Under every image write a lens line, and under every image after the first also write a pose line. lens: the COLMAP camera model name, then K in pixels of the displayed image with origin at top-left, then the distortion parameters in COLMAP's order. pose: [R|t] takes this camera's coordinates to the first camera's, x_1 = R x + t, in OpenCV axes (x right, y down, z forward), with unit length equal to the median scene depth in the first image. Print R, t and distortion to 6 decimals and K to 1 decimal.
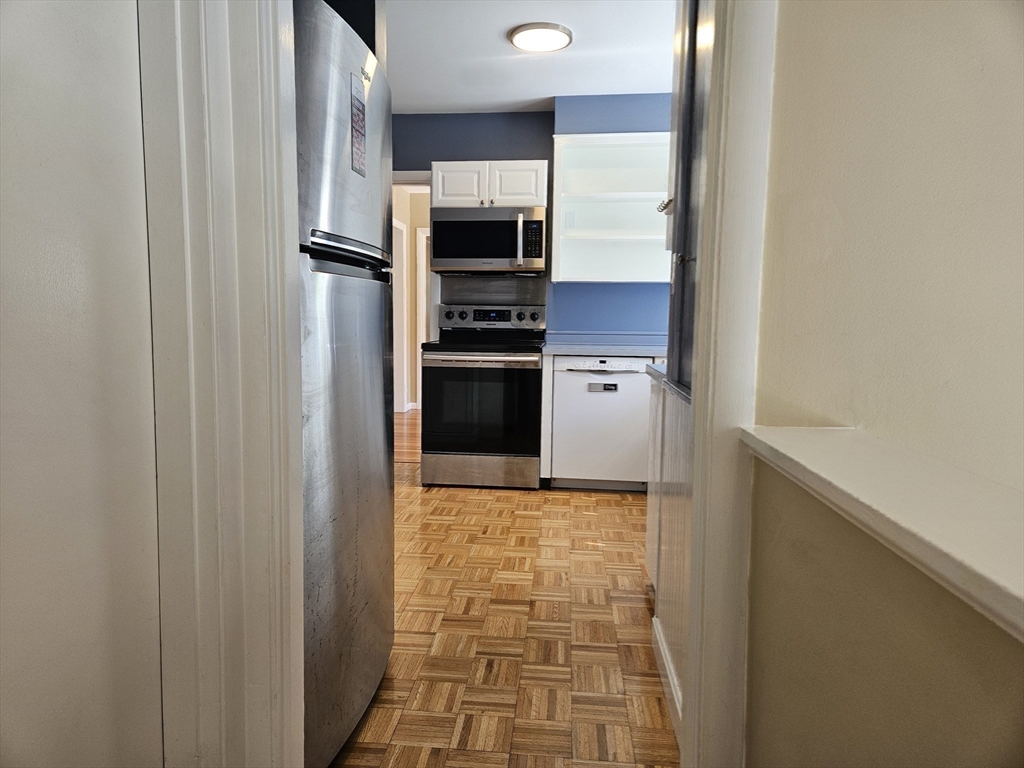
lens RADIAL K [[680.5, 0, 506.8], [0, 680.5, 384.8], [0, 0, 1]] dist [0.043437, -0.017697]
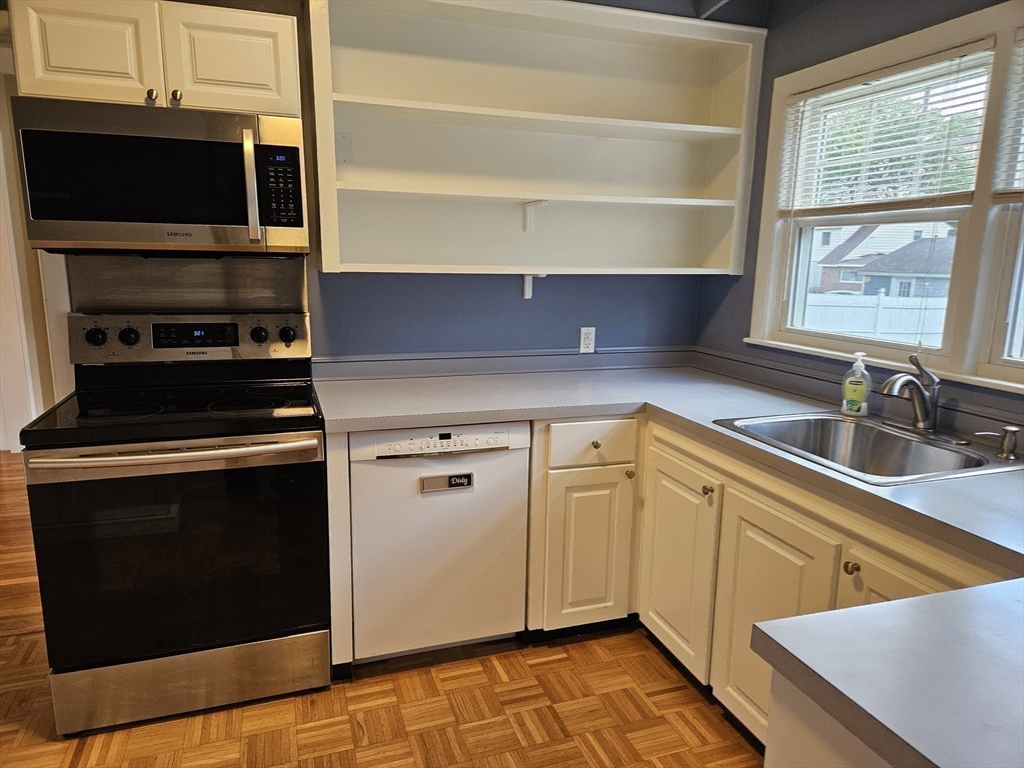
lens RADIAL K [[680.5, 0, 514.7], [0, 680.5, 388.8], [0, 0, 1]] dist [0.043437, -0.017697]
pose [[0.908121, -0.080168, 0.410961, -0.021689], [0.034502, 0.992489, 0.117369, -0.122862], [-0.417283, -0.092407, 0.904066, 0.479519]]
